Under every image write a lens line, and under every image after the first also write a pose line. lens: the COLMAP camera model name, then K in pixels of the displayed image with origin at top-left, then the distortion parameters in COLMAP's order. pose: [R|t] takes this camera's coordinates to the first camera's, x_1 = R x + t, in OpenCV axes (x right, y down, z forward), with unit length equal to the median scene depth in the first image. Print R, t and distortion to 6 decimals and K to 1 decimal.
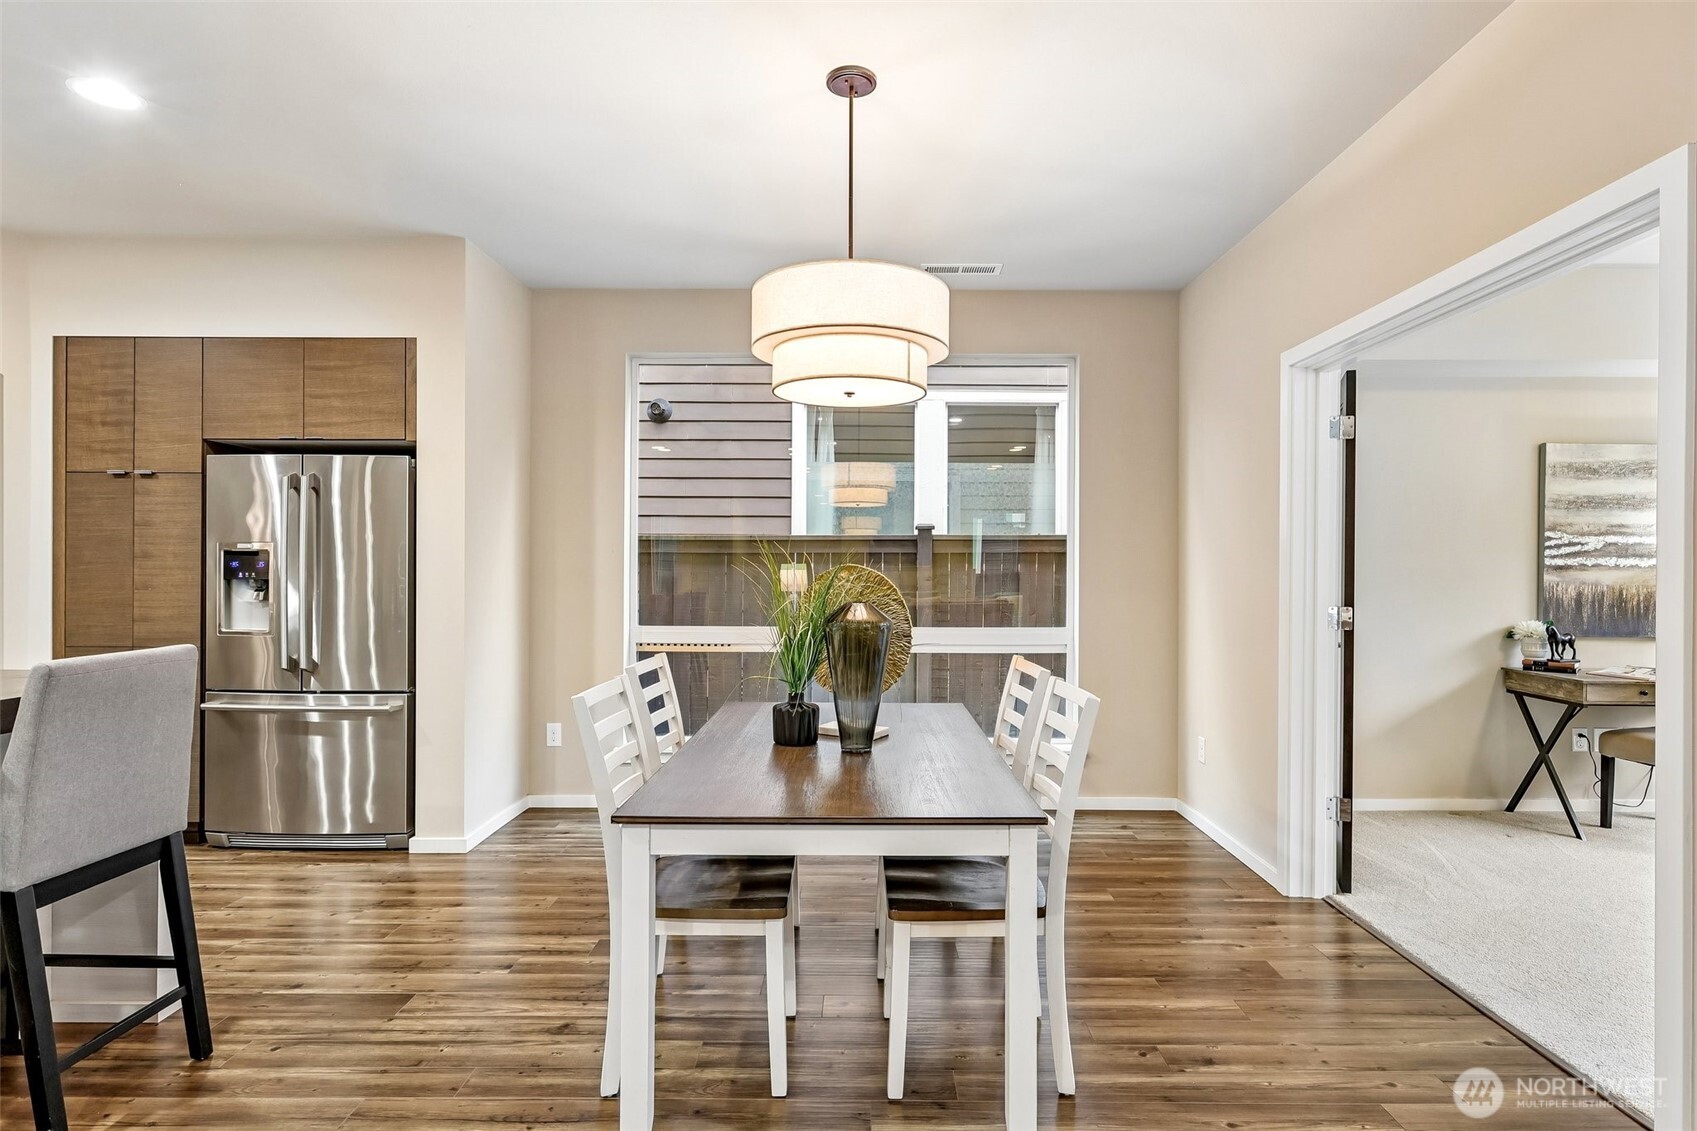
lens RADIAL K [[861.7, 0, 870.7], [0, 861.7, 568.9], [0, 0, 1]] dist [-0.003339, -0.000266]
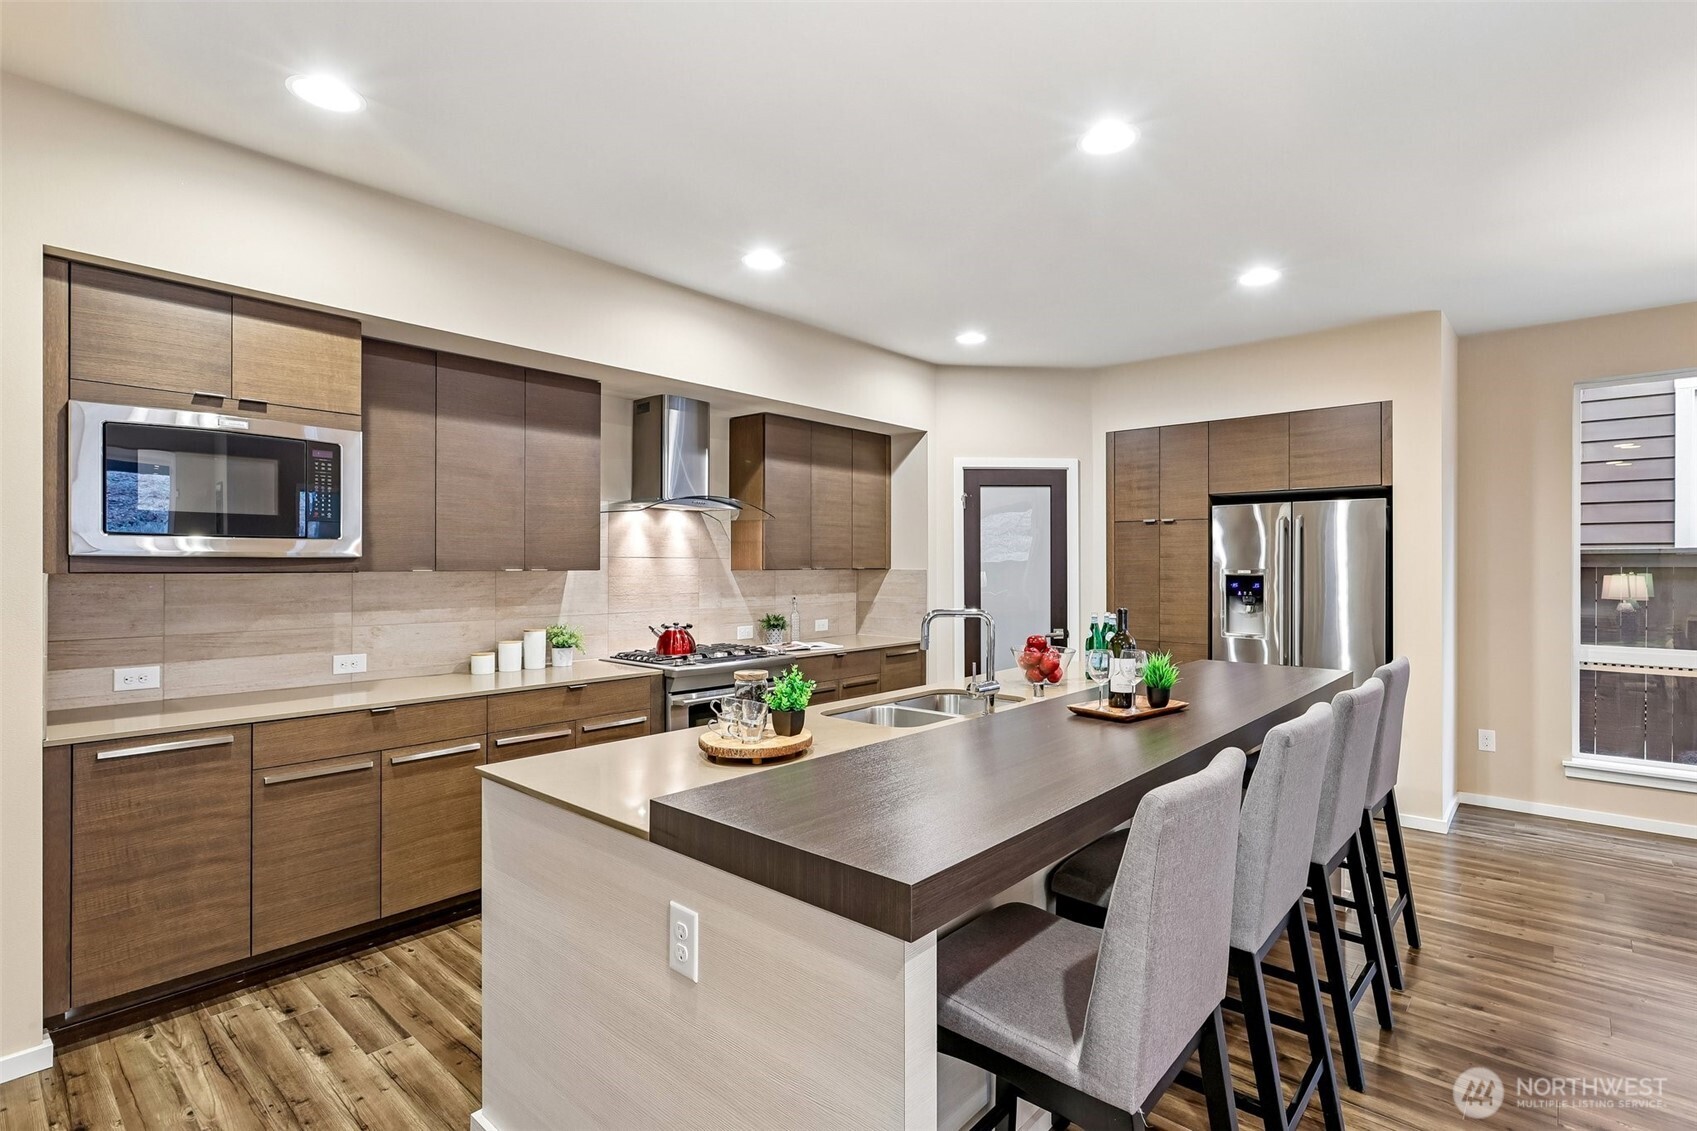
lens RADIAL K [[810.0, 0, 860.4], [0, 810.0, 567.2], [0, 0, 1]] dist [-0.000110, 0.001168]
pose [[0.753315, -0.002461, -0.657655, -0.292609], [0.003091, 0.999995, -0.000203, -0.030374], [0.657652, -0.001880, 0.753319, -0.303649]]
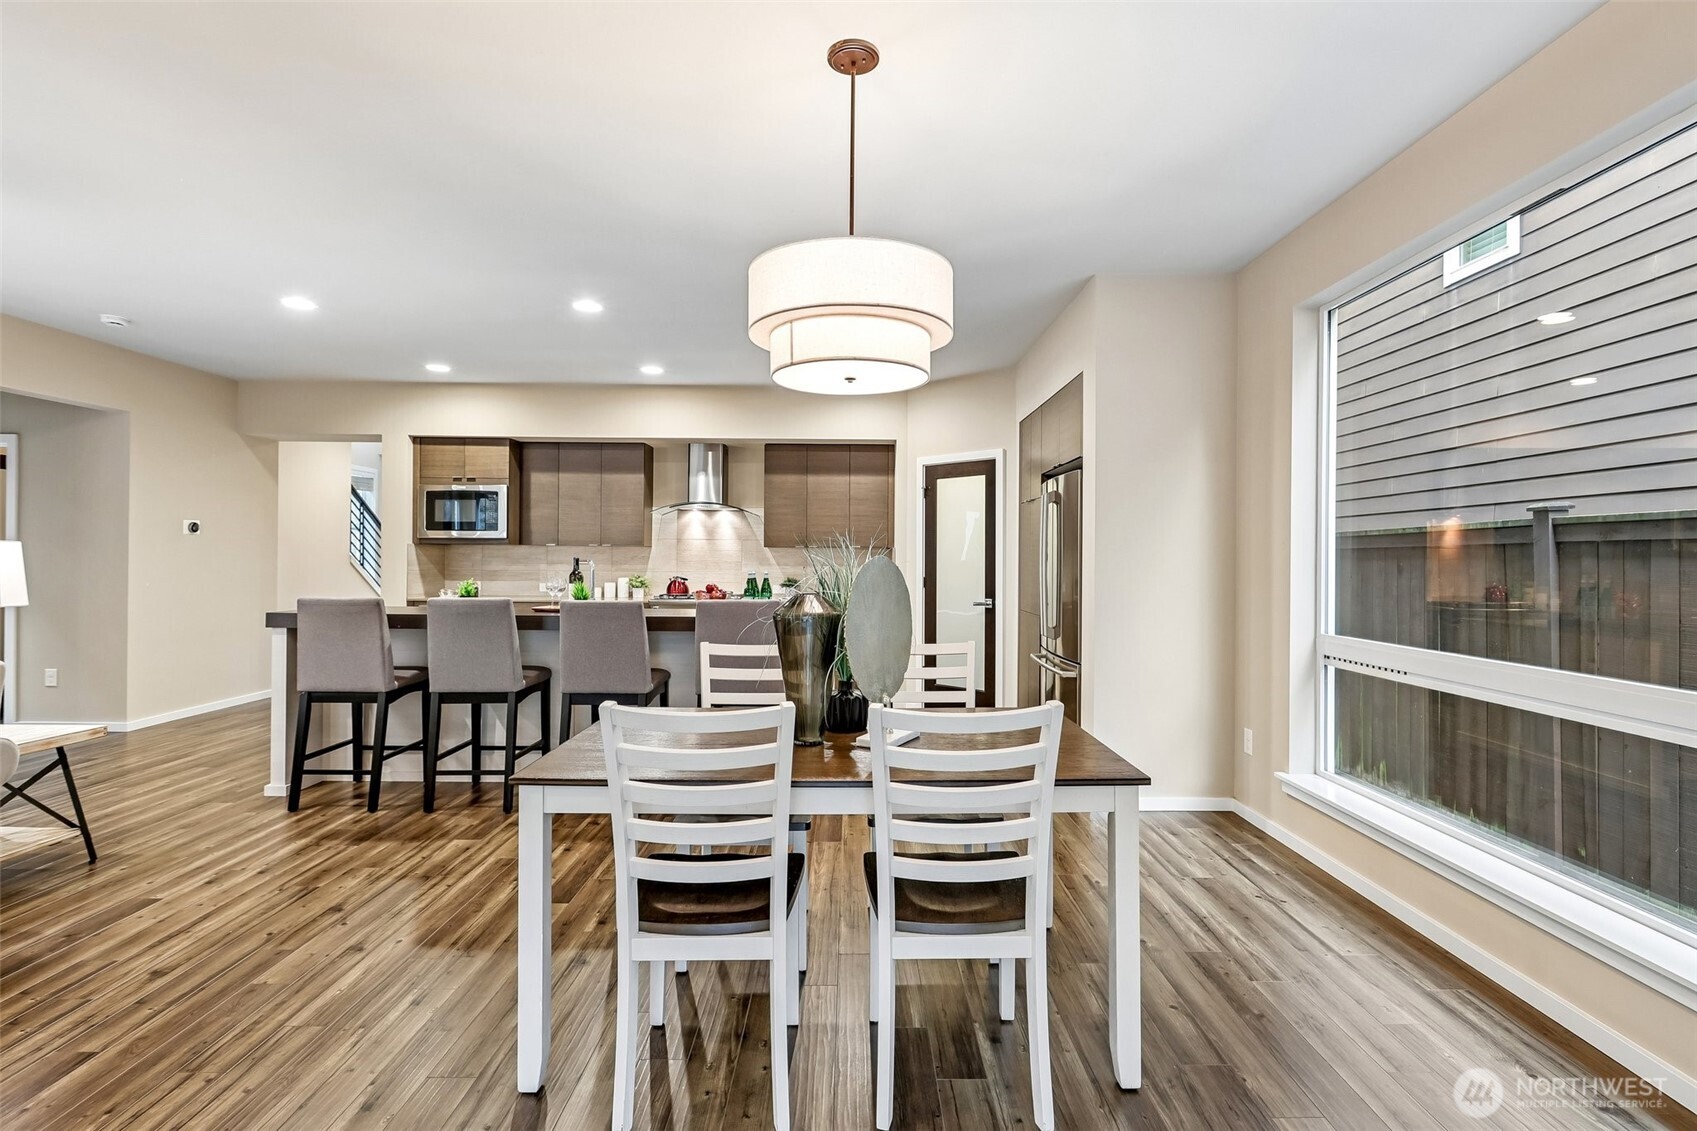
lens RADIAL K [[789.3, 0, 847.6], [0, 789.3, 559.6], [0, 0, 1]] dist [-0.000452, 0.000186]
pose [[0.001831, -0.003074, -0.999994, 0.485904], [-0.006996, 0.999971, -0.003087, 0.000951], [0.999974, 0.007002, 0.001809, 0.569434]]
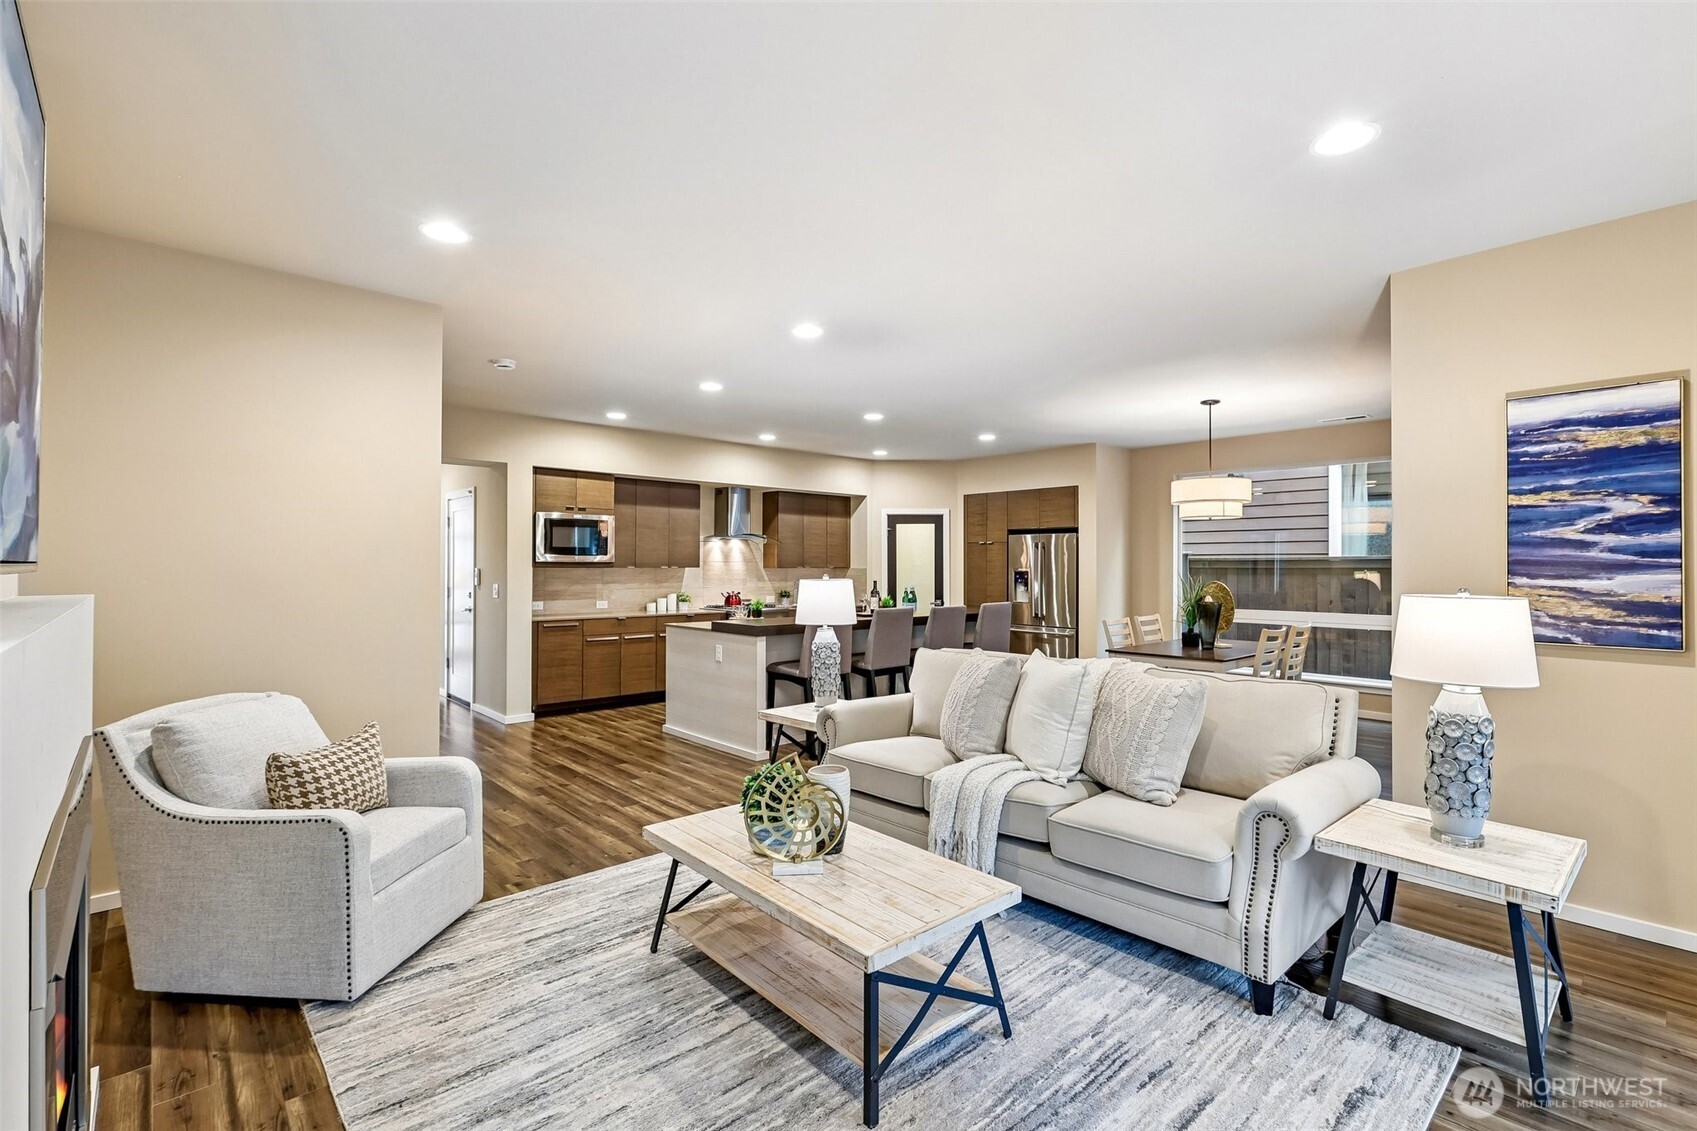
lens RADIAL K [[773.5, 0, 863.7], [0, 773.5, 565.9], [0, 0, 1]] dist [0.003973, 0.000331]
pose [[0.682316, -0.002290, -0.731054, 0.579296], [0.000263, 0.999996, -0.002886, -0.026532], [0.731057, 0.001777, 0.682314, -0.828849]]
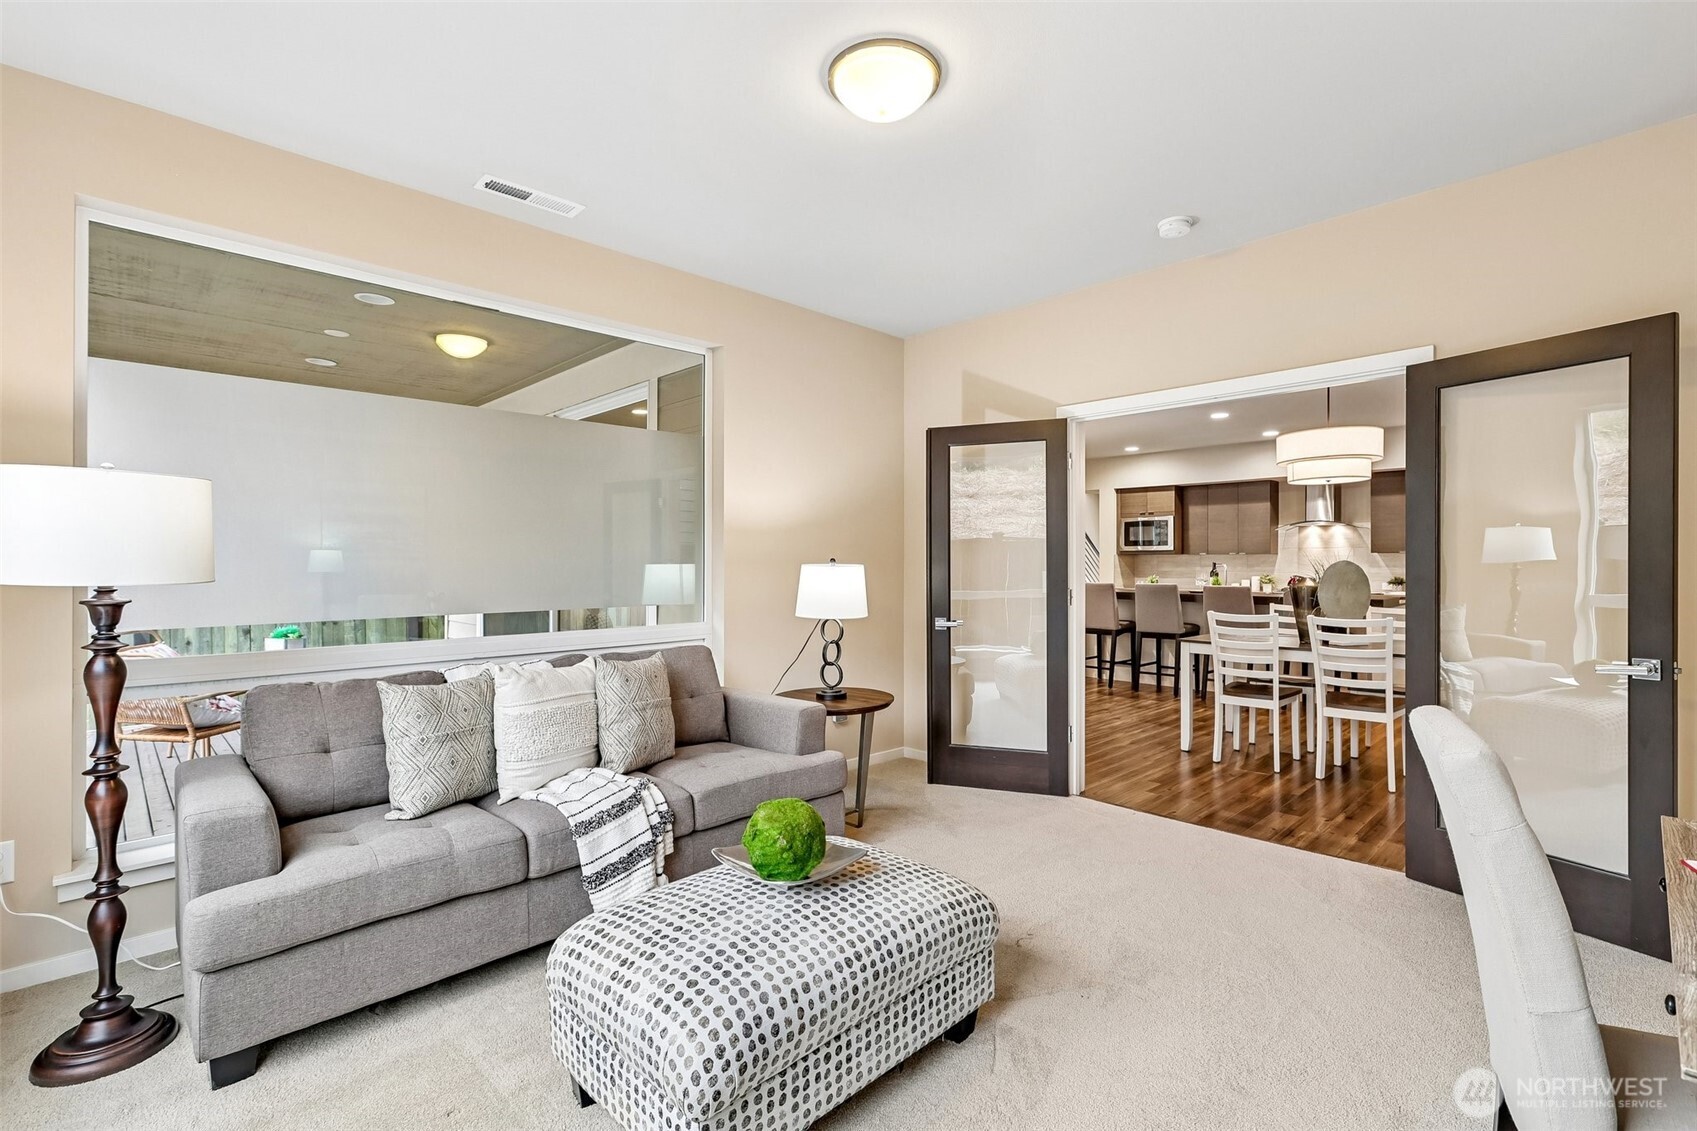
lens RADIAL K [[734.3, 0, 848.5], [0, 734.3, 565.5], [0, 0, 1]] dist [-0.036699, -0.000129]
pose [[-0.732595, 0.001593, -0.680663, 1.143742], [-0.000091, 0.999997, 0.002439, 0.000262], [0.680665, 0.001849, -0.732593, 0.843570]]
